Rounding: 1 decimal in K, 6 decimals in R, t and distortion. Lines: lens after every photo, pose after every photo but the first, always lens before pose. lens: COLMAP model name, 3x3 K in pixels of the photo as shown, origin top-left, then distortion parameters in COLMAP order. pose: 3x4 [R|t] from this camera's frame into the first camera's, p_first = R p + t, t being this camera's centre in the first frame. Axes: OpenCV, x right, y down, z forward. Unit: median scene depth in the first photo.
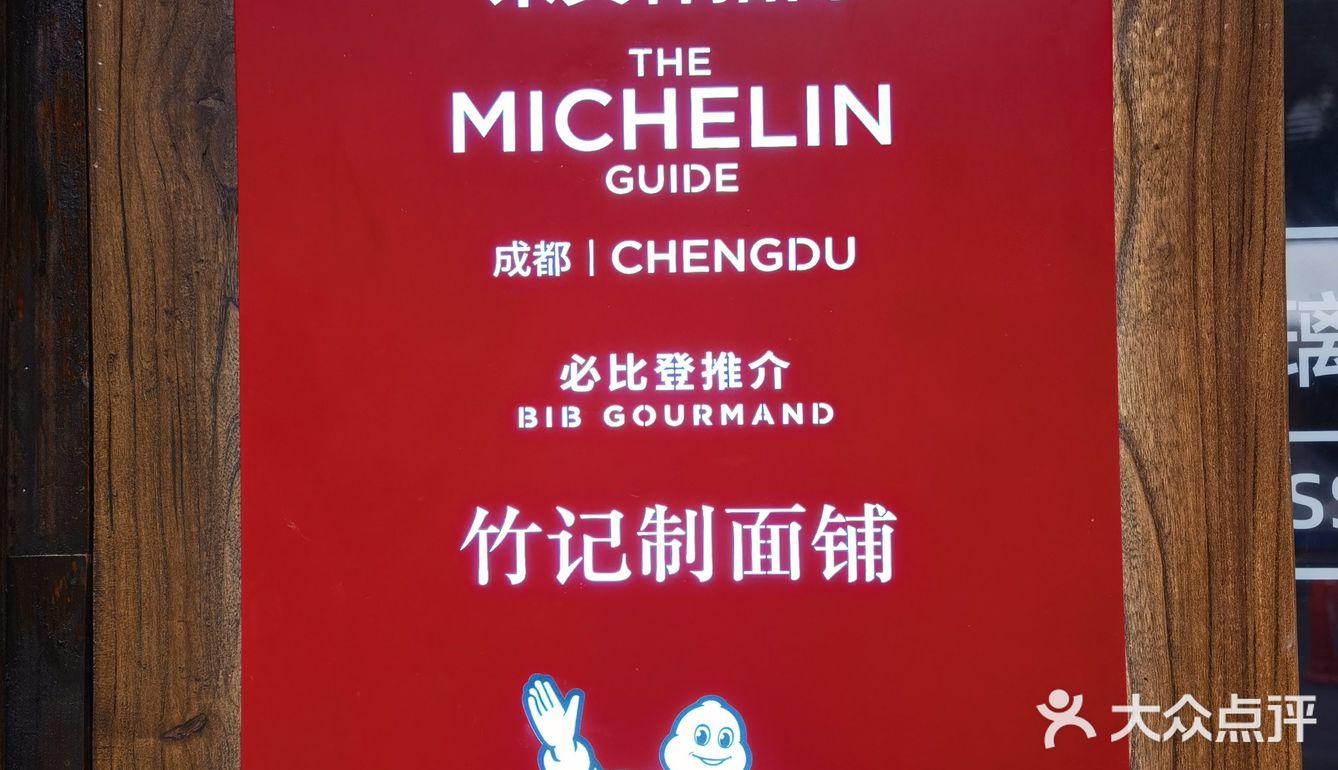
lens RADIAL K [[1394.5, 0, 669.0], [0, 1394.5, 385.0], [0, 0, 1]] dist [0.068792, 0.036942]
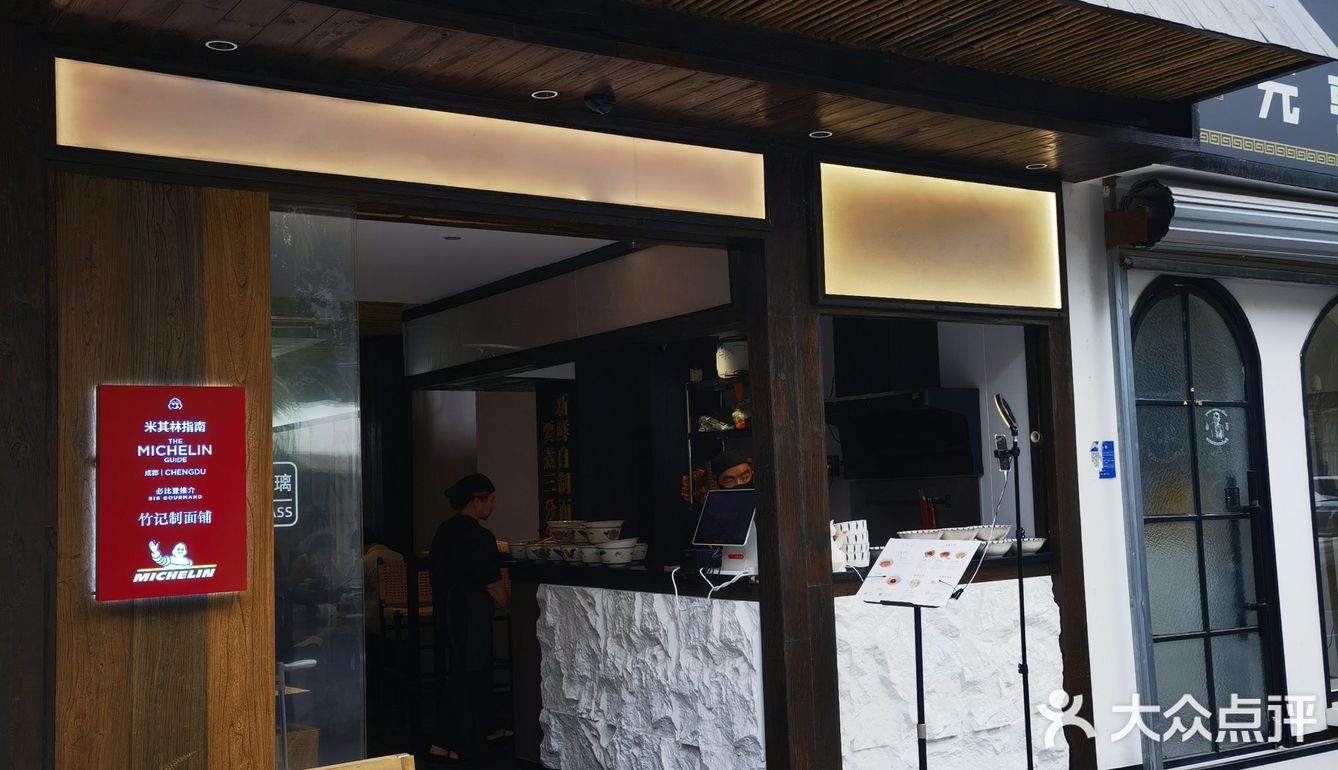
lens RADIAL K [[1394.5, 0, 669.0], [0, 1394.5, 385.0], [0, 0, 1]] dist [0.068792, 0.036942]
pose [[0.822981, 0.029940, 0.567279, -1.774040], [0.017009, 0.996864, -0.077289, 0.044182], [-0.567814, 0.073256, 0.819891, -5.481212]]
